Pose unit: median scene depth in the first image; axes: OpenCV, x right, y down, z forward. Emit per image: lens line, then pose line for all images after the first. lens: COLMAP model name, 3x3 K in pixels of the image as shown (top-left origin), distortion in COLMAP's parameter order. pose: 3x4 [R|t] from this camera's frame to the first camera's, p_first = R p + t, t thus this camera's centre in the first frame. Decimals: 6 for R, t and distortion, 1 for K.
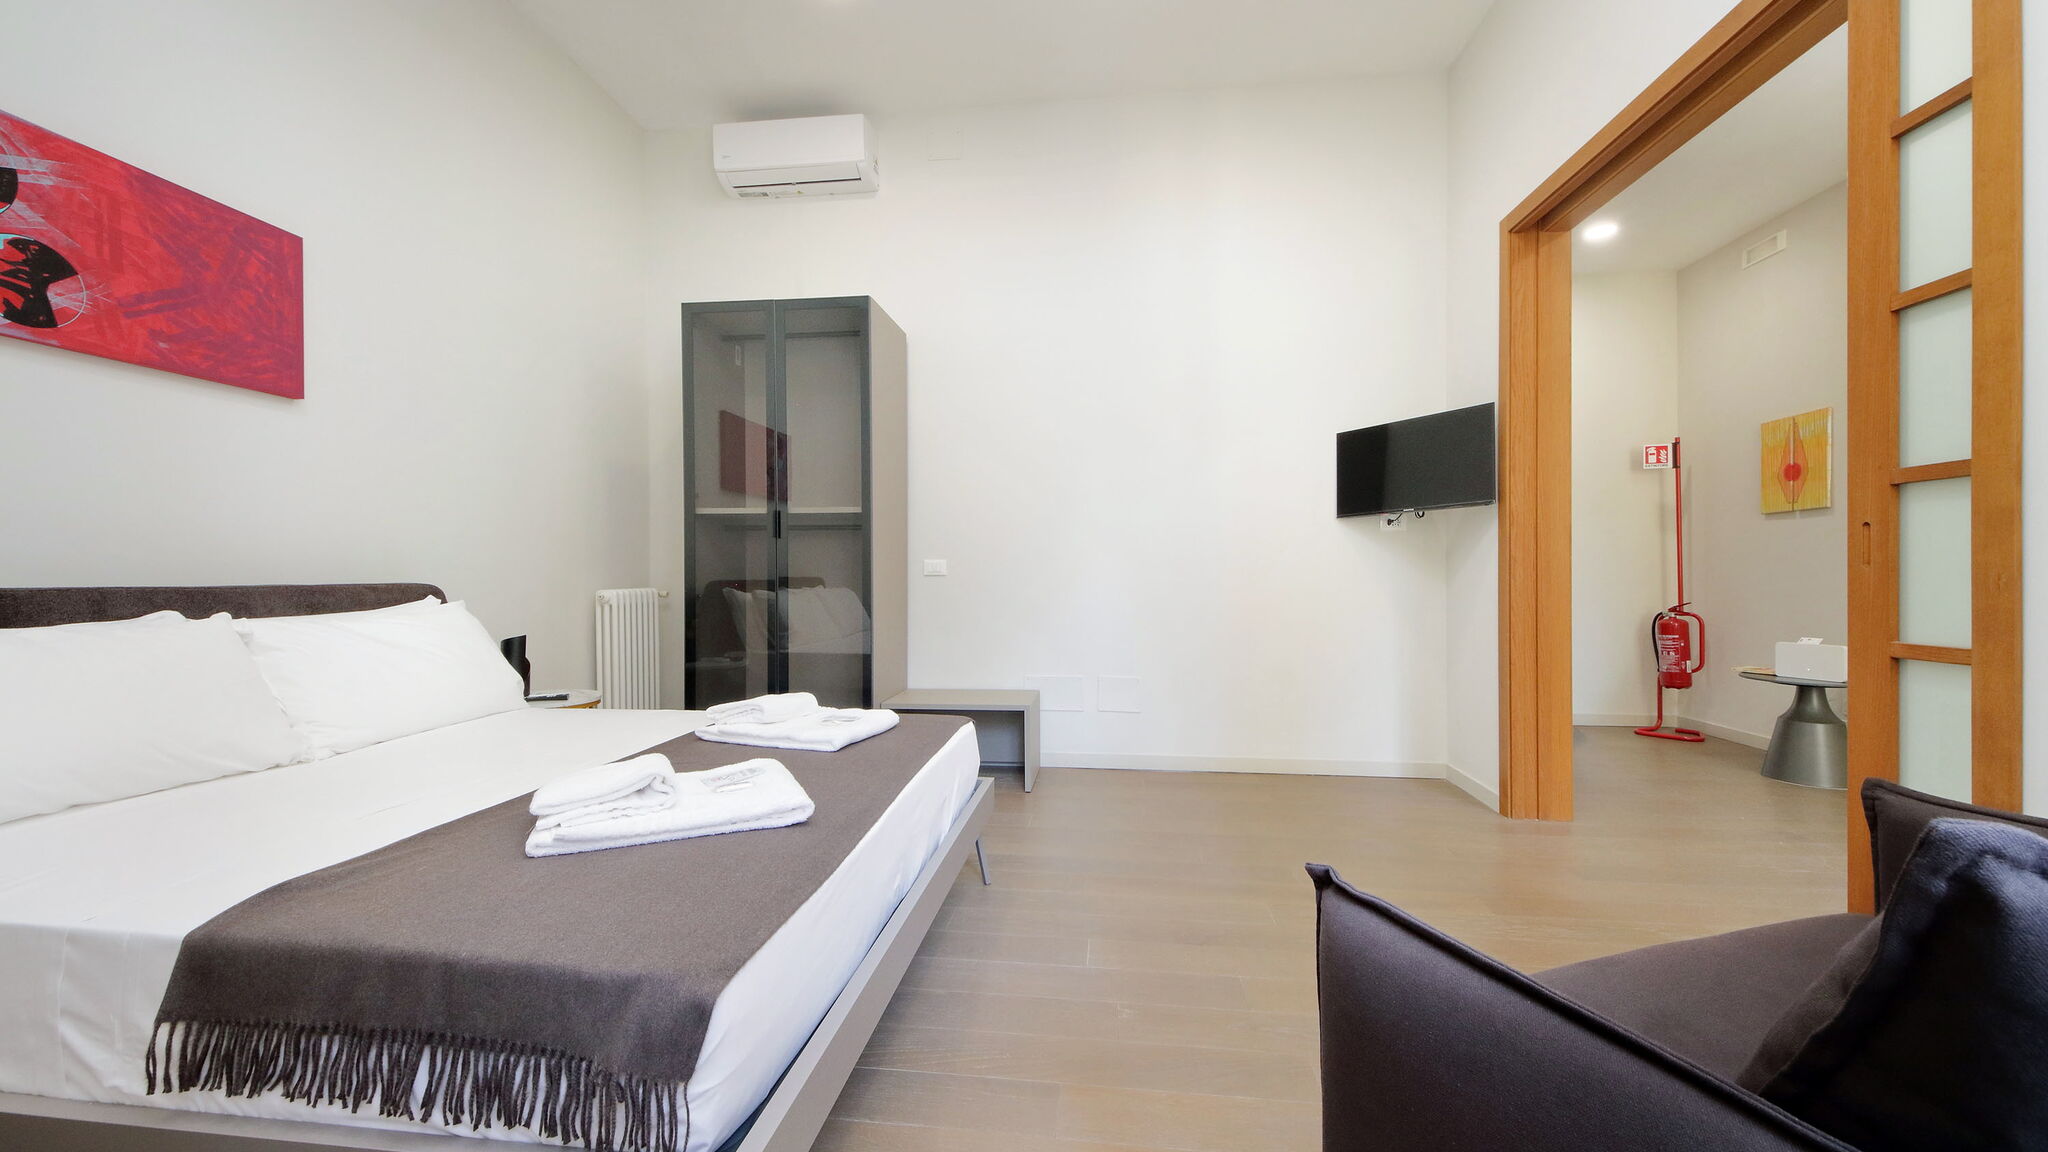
lens RADIAL K [[775.5, 0, 1019.2], [0, 775.5, 579.6], [0, 0, 1]] dist [0.010329, -0.003948]
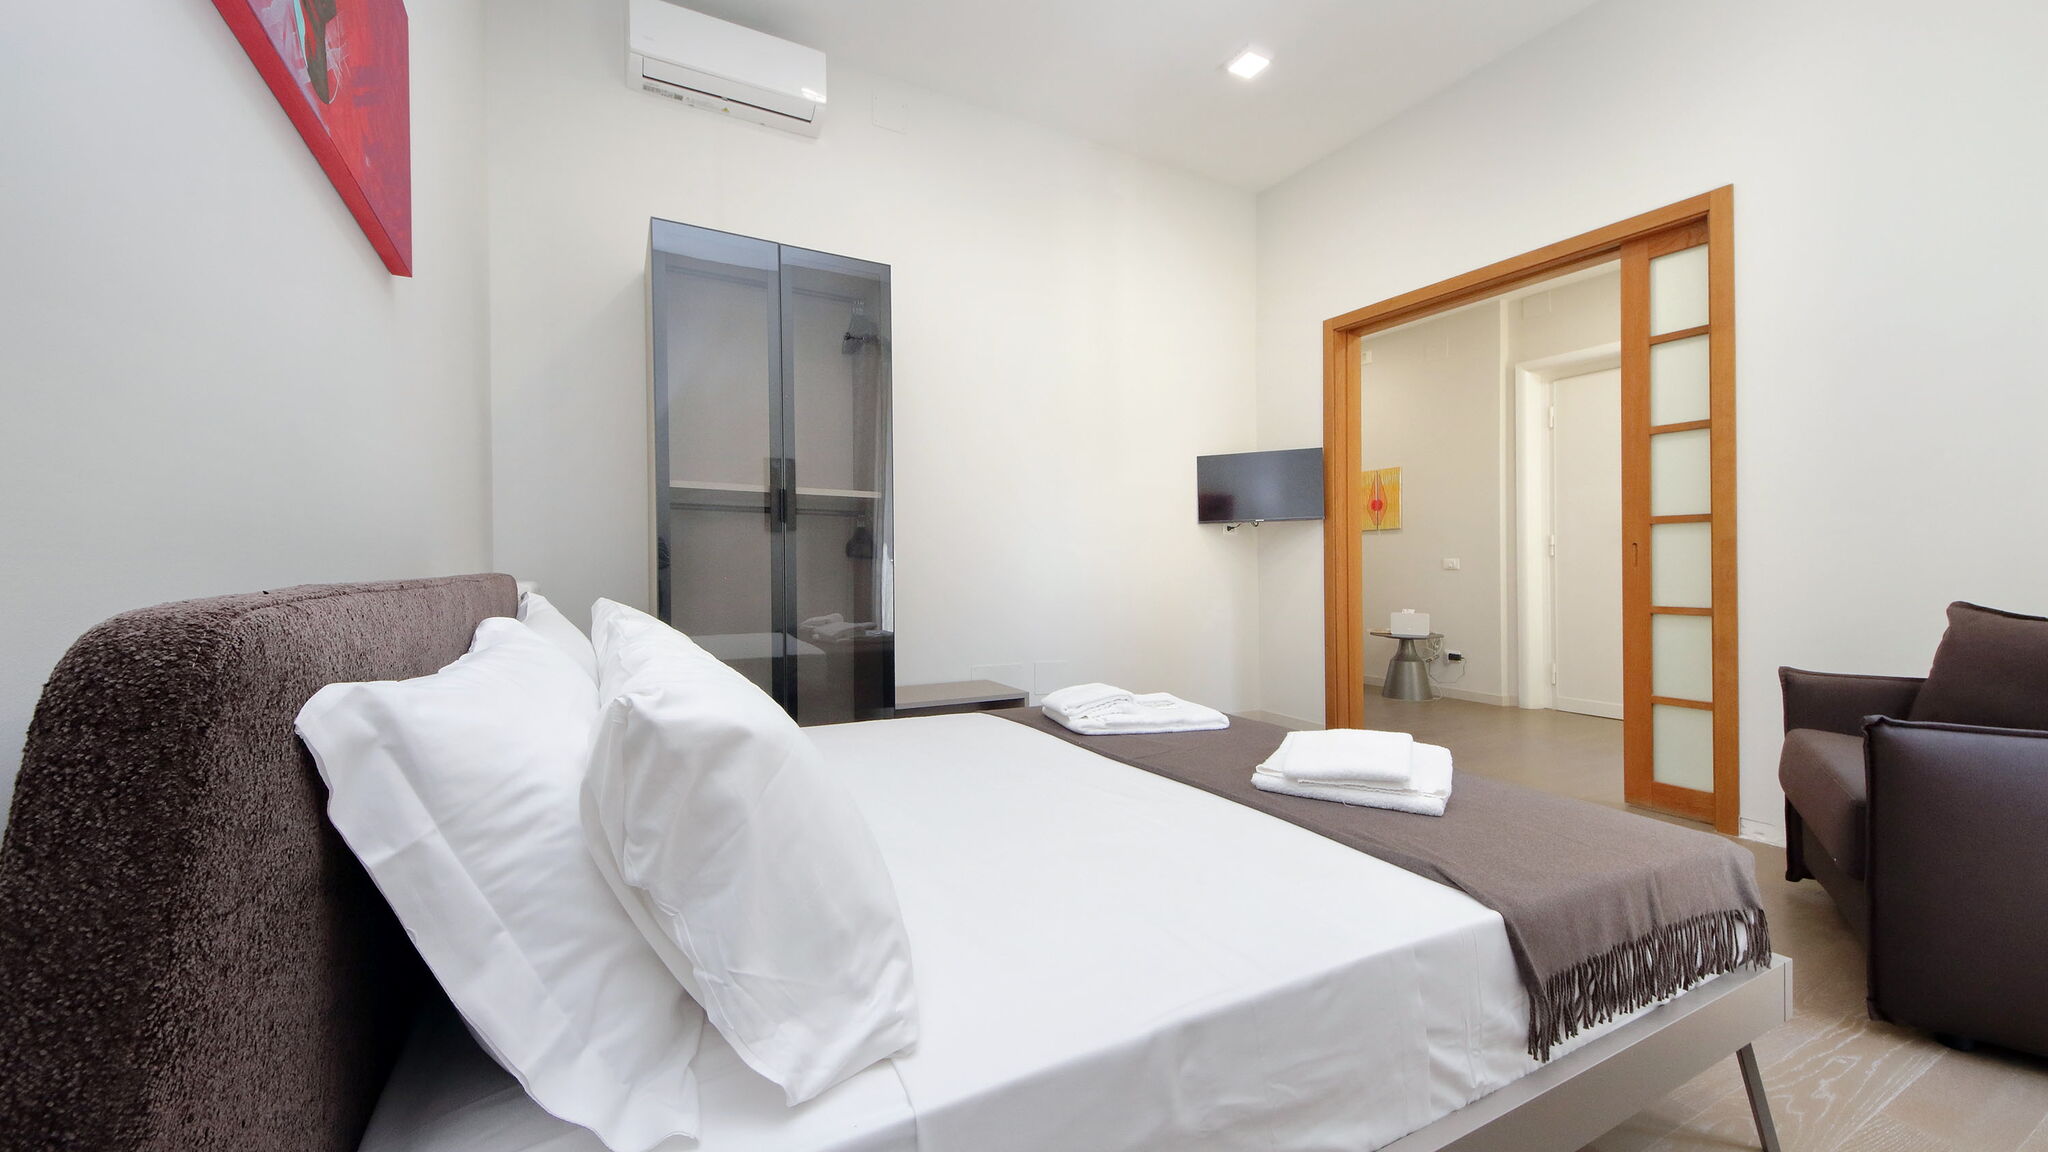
lens RADIAL K [[775.5, 0, 1040.6], [0, 775.5, 570.2], [0, 0, 1]] dist [0.010329, -0.003948]
pose [[0.812618, 0.004077, 0.582783, -0.845296], [-0.002216, 0.999990, -0.003905, 0.003168], [-0.582793, 0.001882, 0.812619, 0.202399]]
